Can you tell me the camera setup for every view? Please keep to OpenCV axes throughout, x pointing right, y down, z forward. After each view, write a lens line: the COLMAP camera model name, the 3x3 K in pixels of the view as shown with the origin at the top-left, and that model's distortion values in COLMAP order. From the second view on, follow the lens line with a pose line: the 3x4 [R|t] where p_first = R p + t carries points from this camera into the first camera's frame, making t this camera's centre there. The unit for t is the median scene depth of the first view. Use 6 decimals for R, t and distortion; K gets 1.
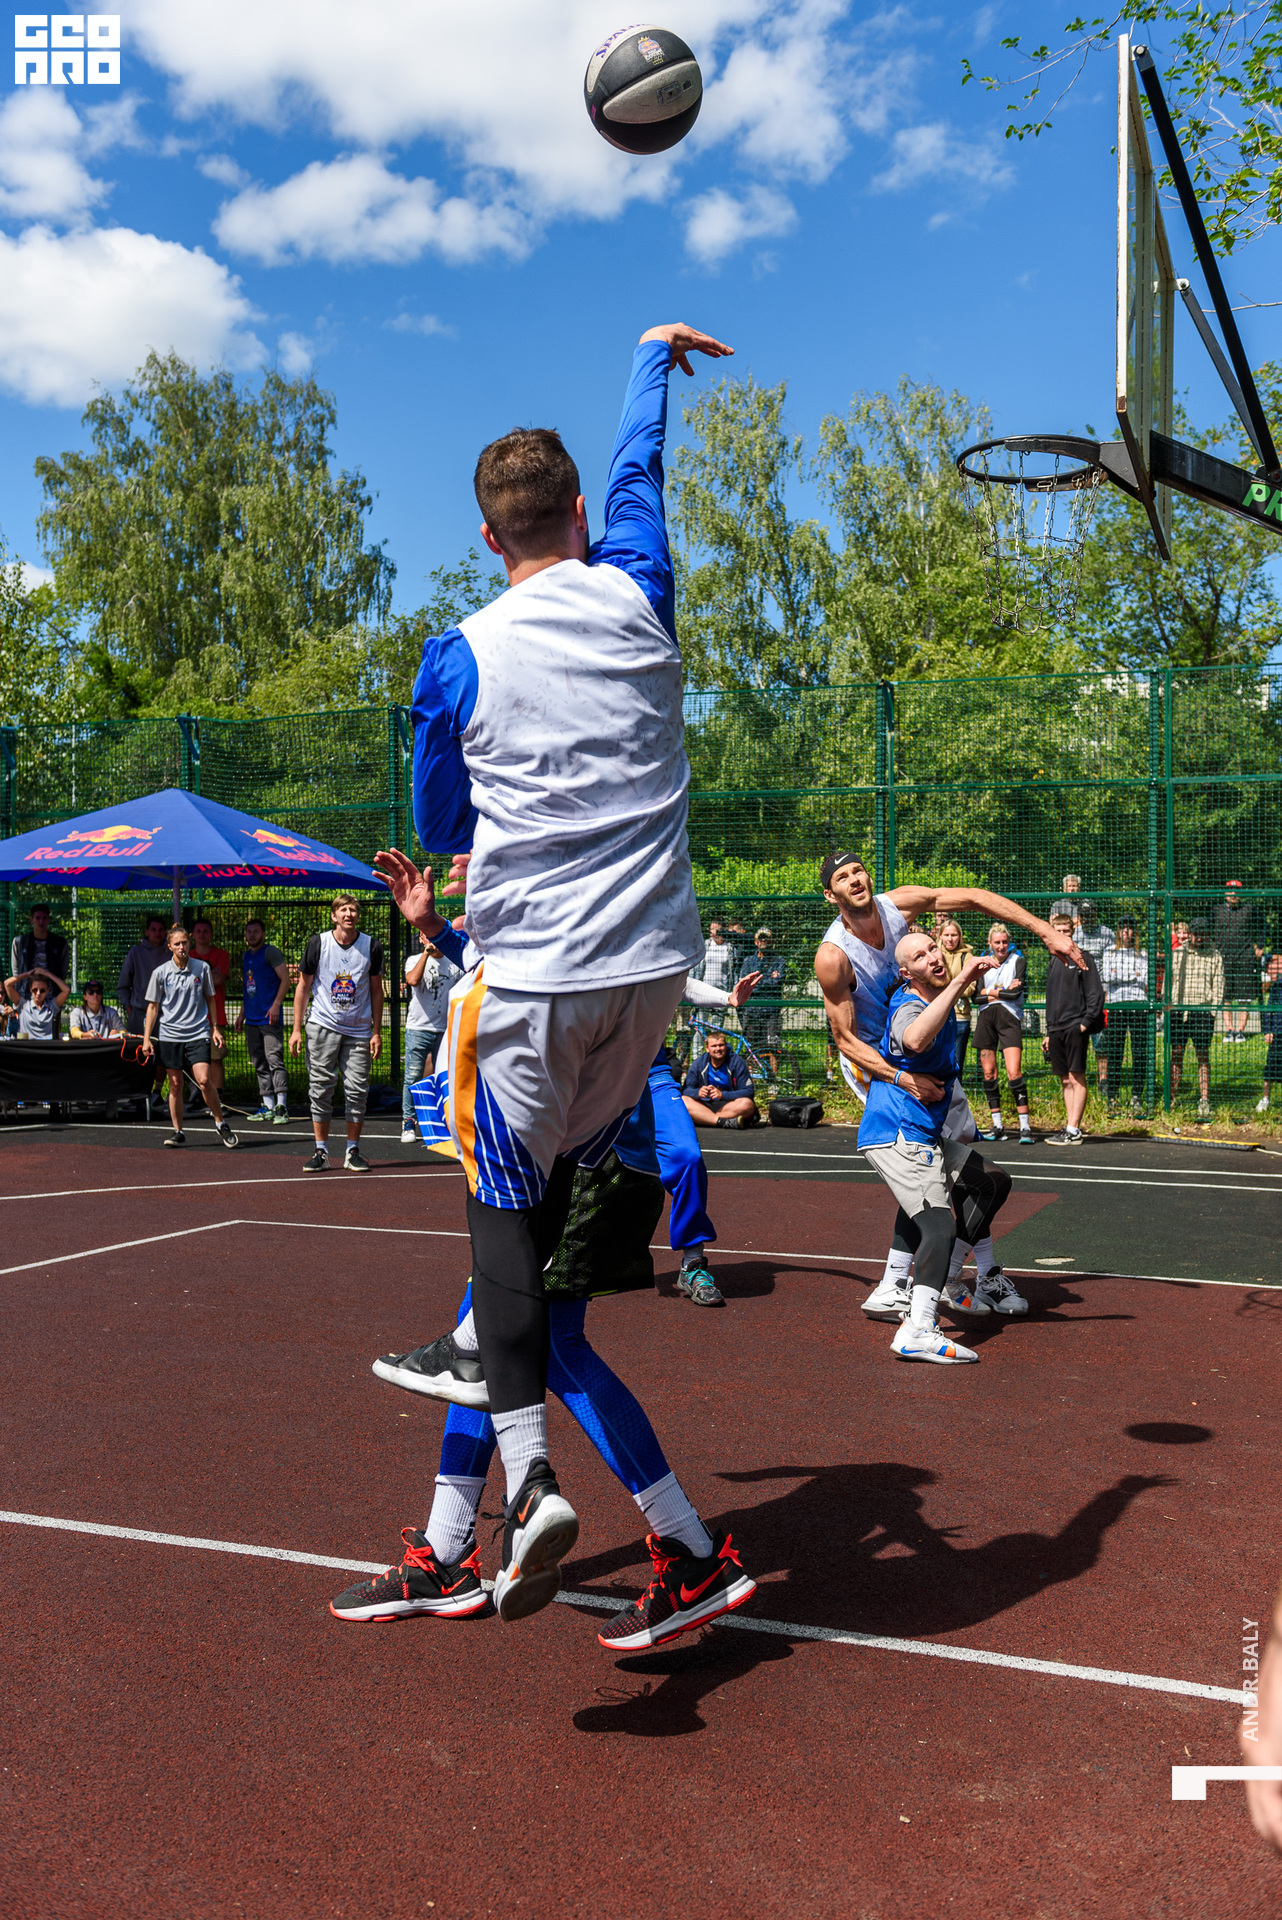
lens RADIAL K [[1873.8, 0, 641.0], [0, 1873.8, 960.0], [0, 0, 1]] dist [-0.018888, -0.005467]
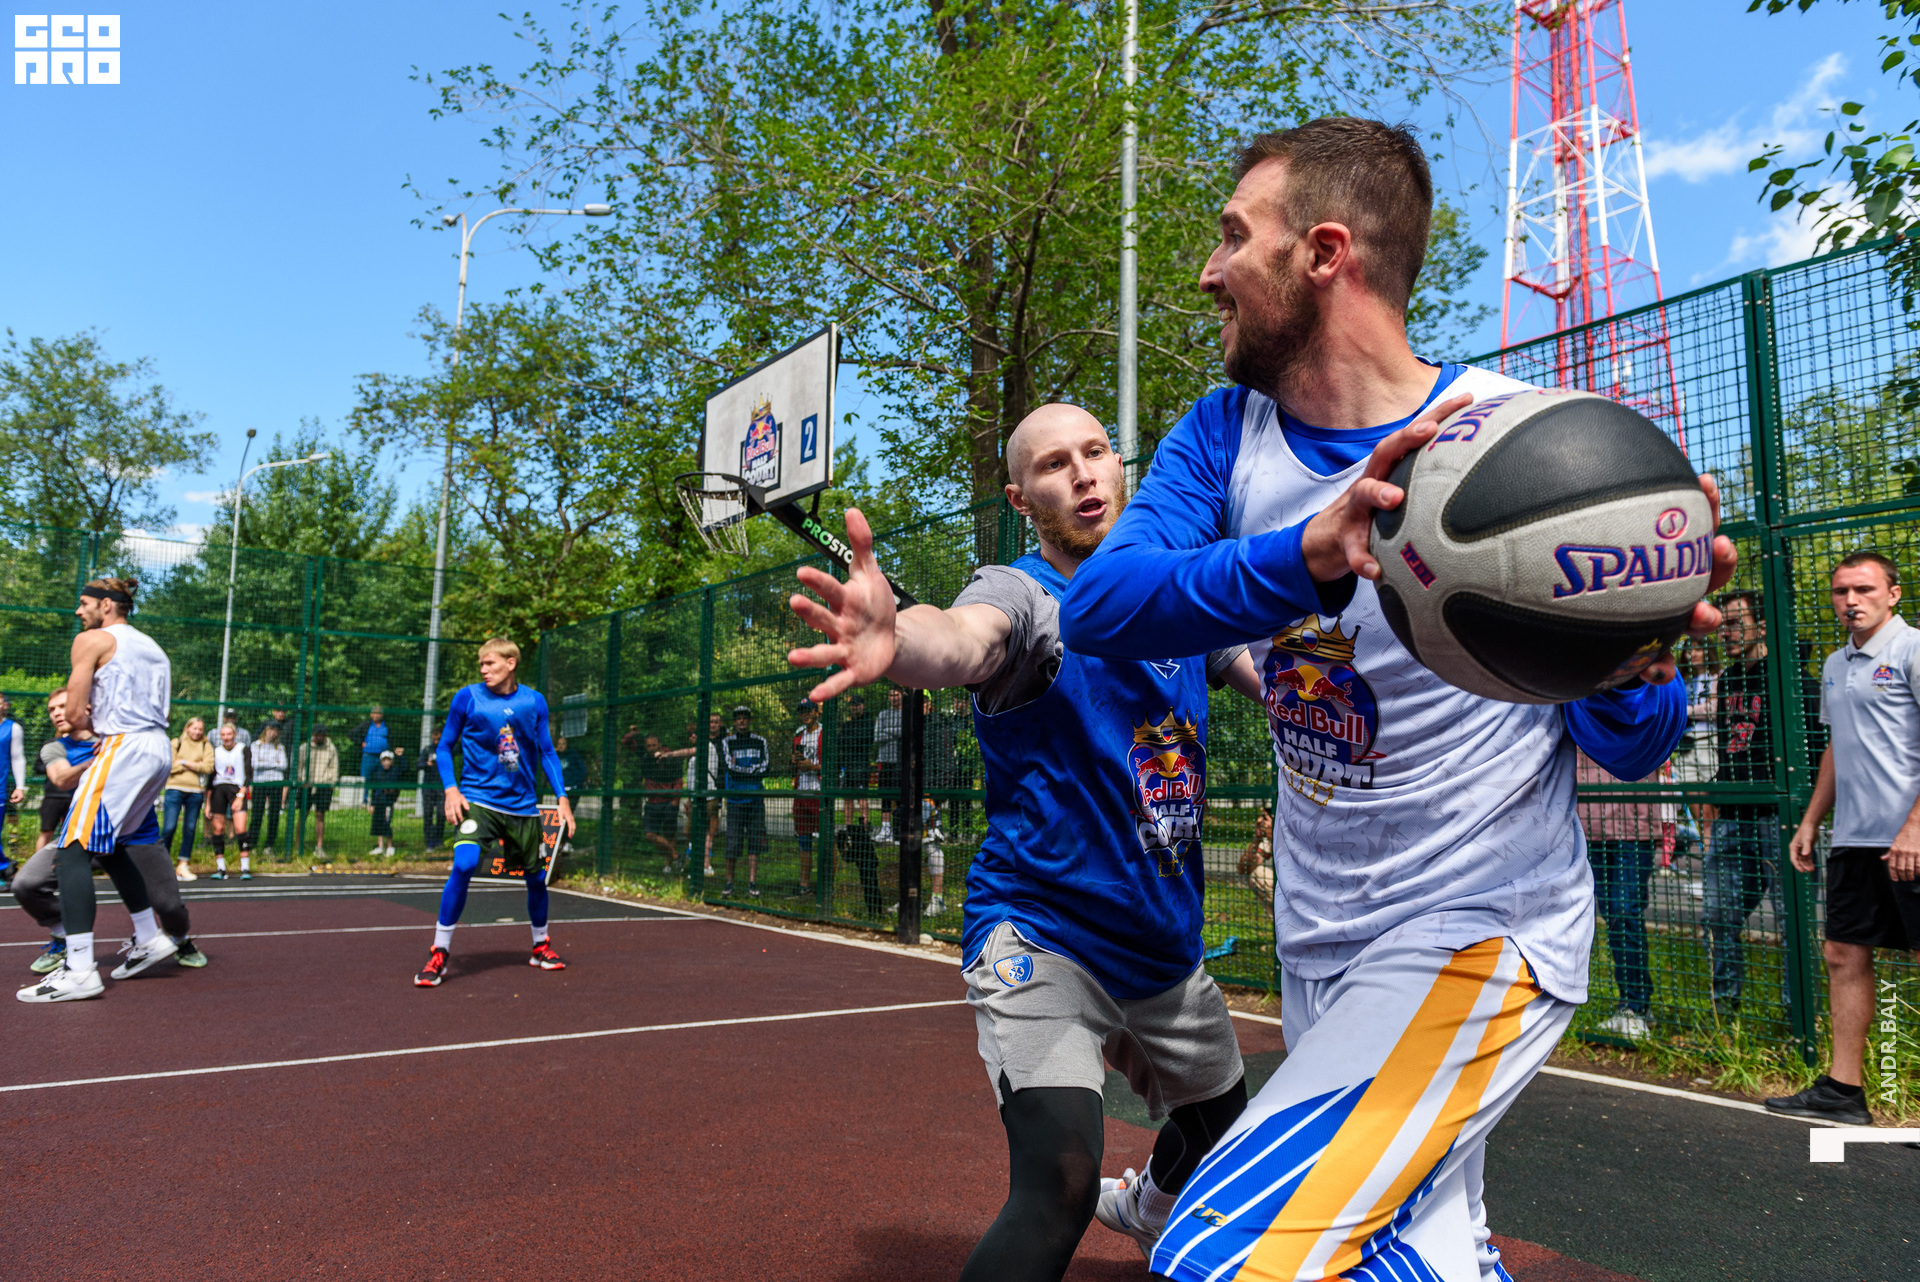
lens RADIAL K [[1291.0, 0, 960.0], [0, 1291.0, 641.0], [0, 0, 1]] dist [-0.001637, -0.001160]
pose [[0.545751, 0.100373, 0.831914, -0.146541], [-0.016142, 0.993875, -0.109325, 0.007984], [-0.837792, 0.046236, 0.544028, 0.008158]]
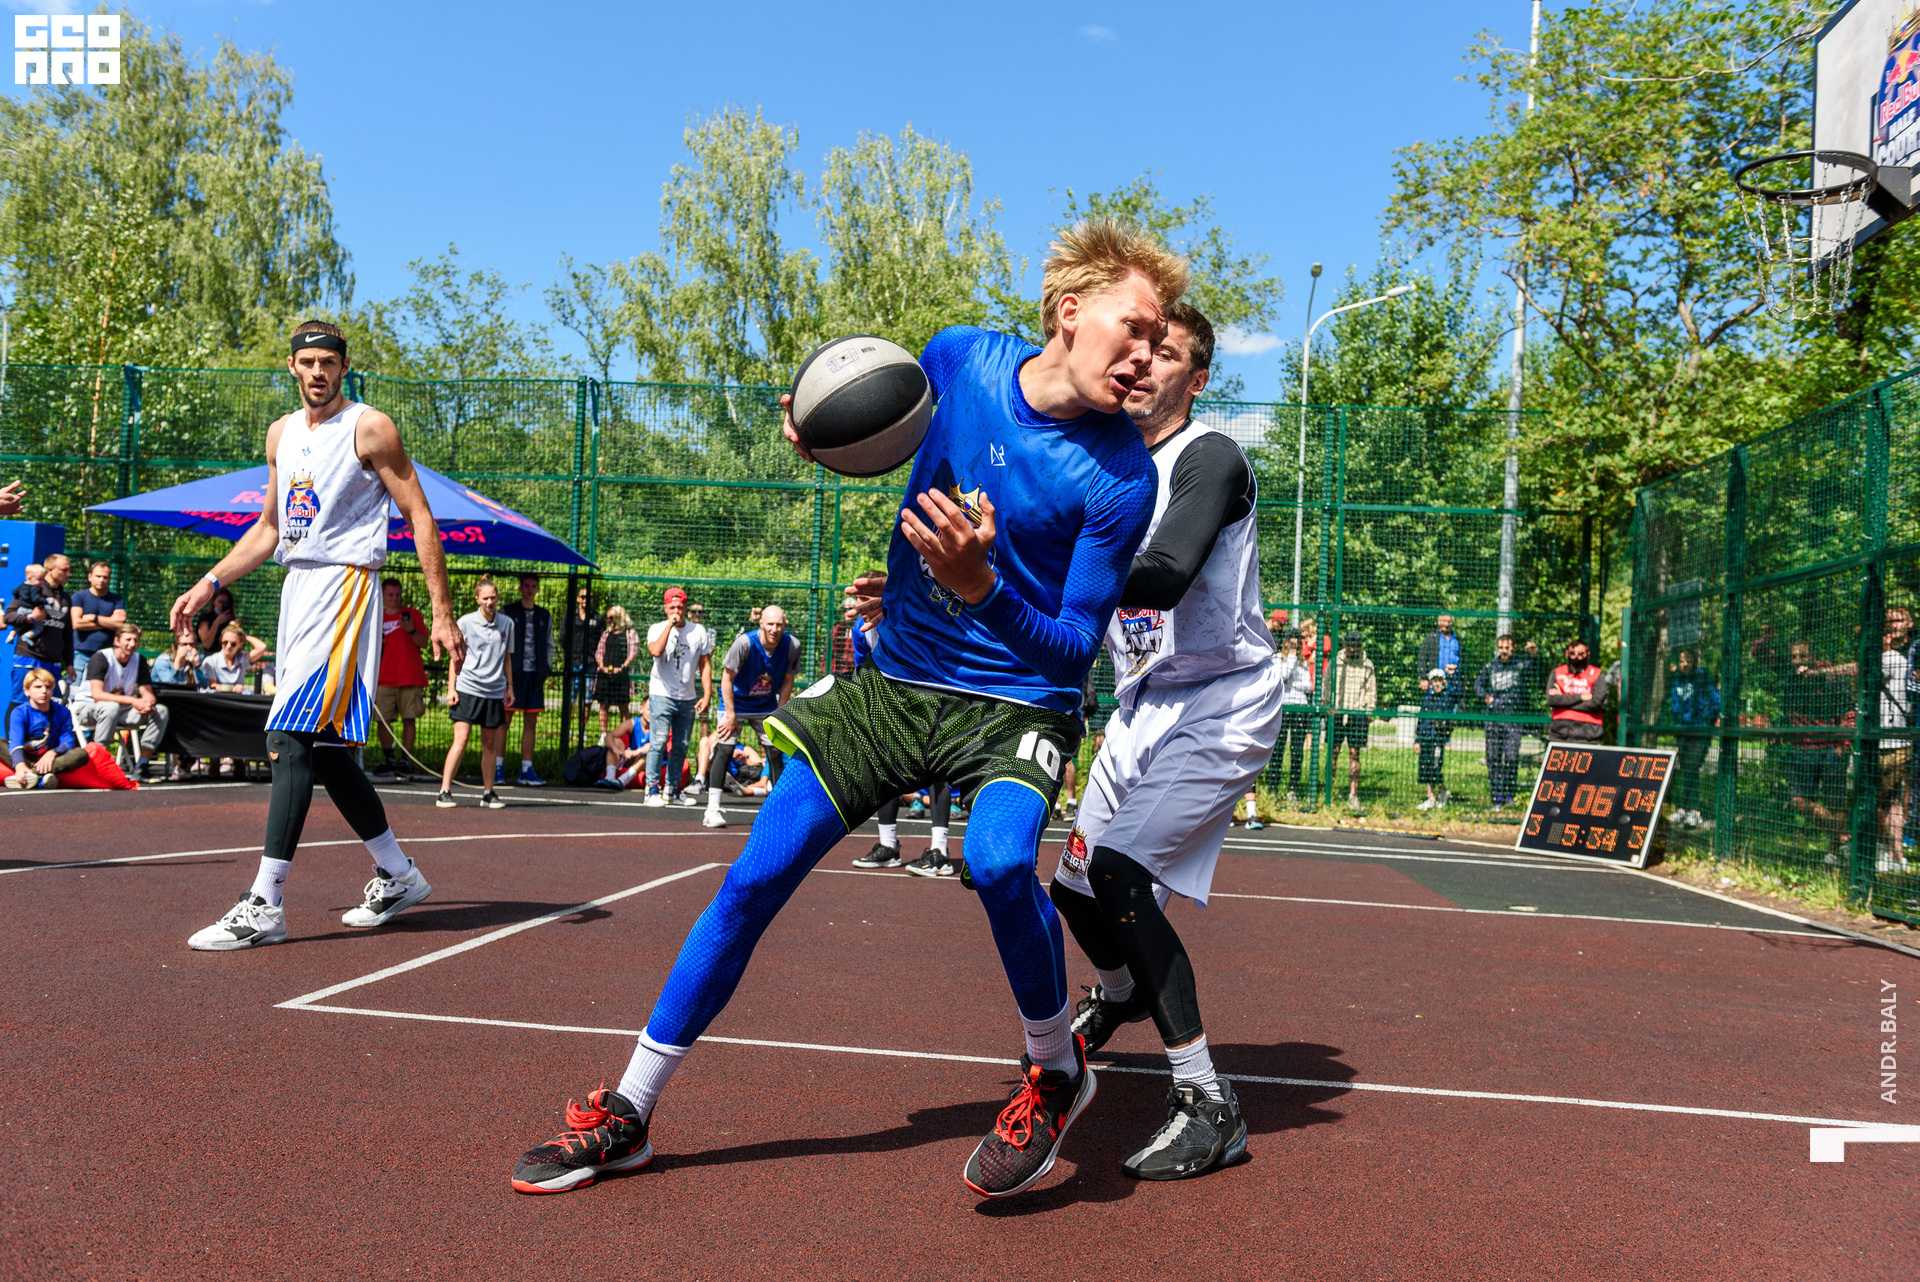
lens RADIAL K [[1789.0, 0, 960.0], [0, 1789.0, 641.0], [0, 0, 1]] dist [-0.006228, -0.014535]
pose [[0.965093, 0.051036, 0.256887, -0.102863], [-0.045154, 0.998566, -0.028750, 0.012257], [-0.257986, 0.016147, 0.966014, 0.019147]]
